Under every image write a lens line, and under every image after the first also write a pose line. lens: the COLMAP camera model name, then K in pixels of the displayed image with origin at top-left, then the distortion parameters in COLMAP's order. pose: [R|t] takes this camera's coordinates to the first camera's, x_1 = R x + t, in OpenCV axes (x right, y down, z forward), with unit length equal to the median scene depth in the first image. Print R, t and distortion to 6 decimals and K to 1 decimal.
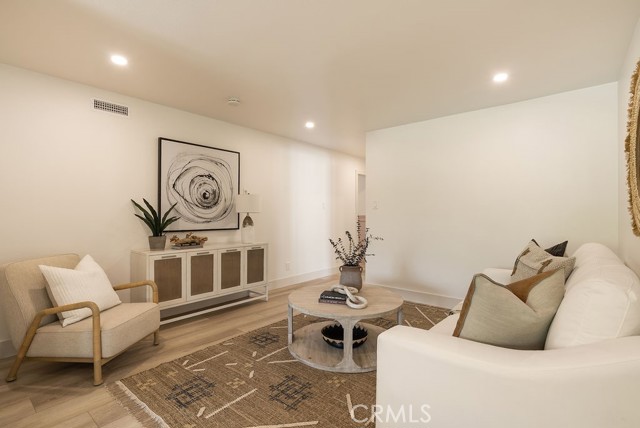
lens RADIAL K [[305.2, 0, 321.7], [0, 305.2, 218.9], [0, 0, 1]] dist [-0.000541, 0.000162]
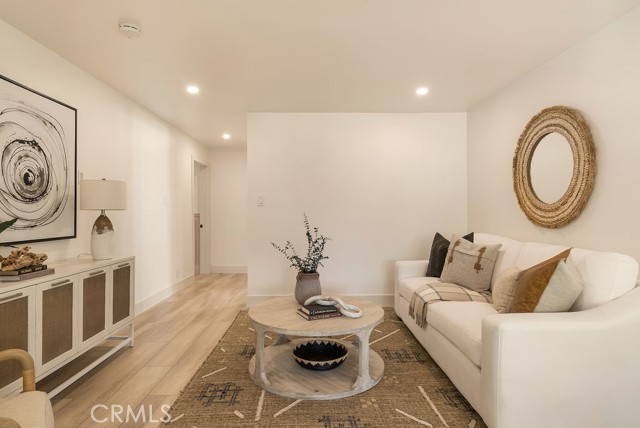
lens RADIAL K [[356.5, 0, 320.0], [0, 356.5, 214.0], [0, 0, 1]] dist [0.005084, 0.000362]
pose [[0.752851, -0.006116, 0.658162, -0.441189], [0.011168, 0.999932, -0.003483, -0.005070], [-0.658096, 0.009972, 0.752868, 0.190332]]
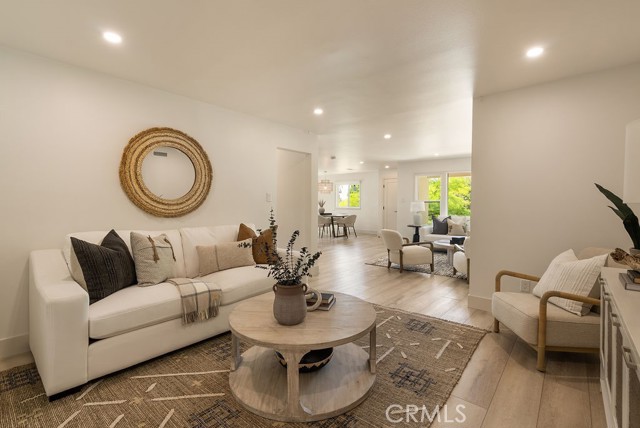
lens RADIAL K [[294.1, 0, 320.0], [0, 294.1, 214.0], [0, 0, 1]] dist [-0.000162, 0.000024]
pose [[-0.999815, -0.001178, 0.019197, 0.014732], [-0.000218, 0.998752, 0.049938, -0.026336], [-0.019232, 0.049925, -0.998568, 1.360255]]
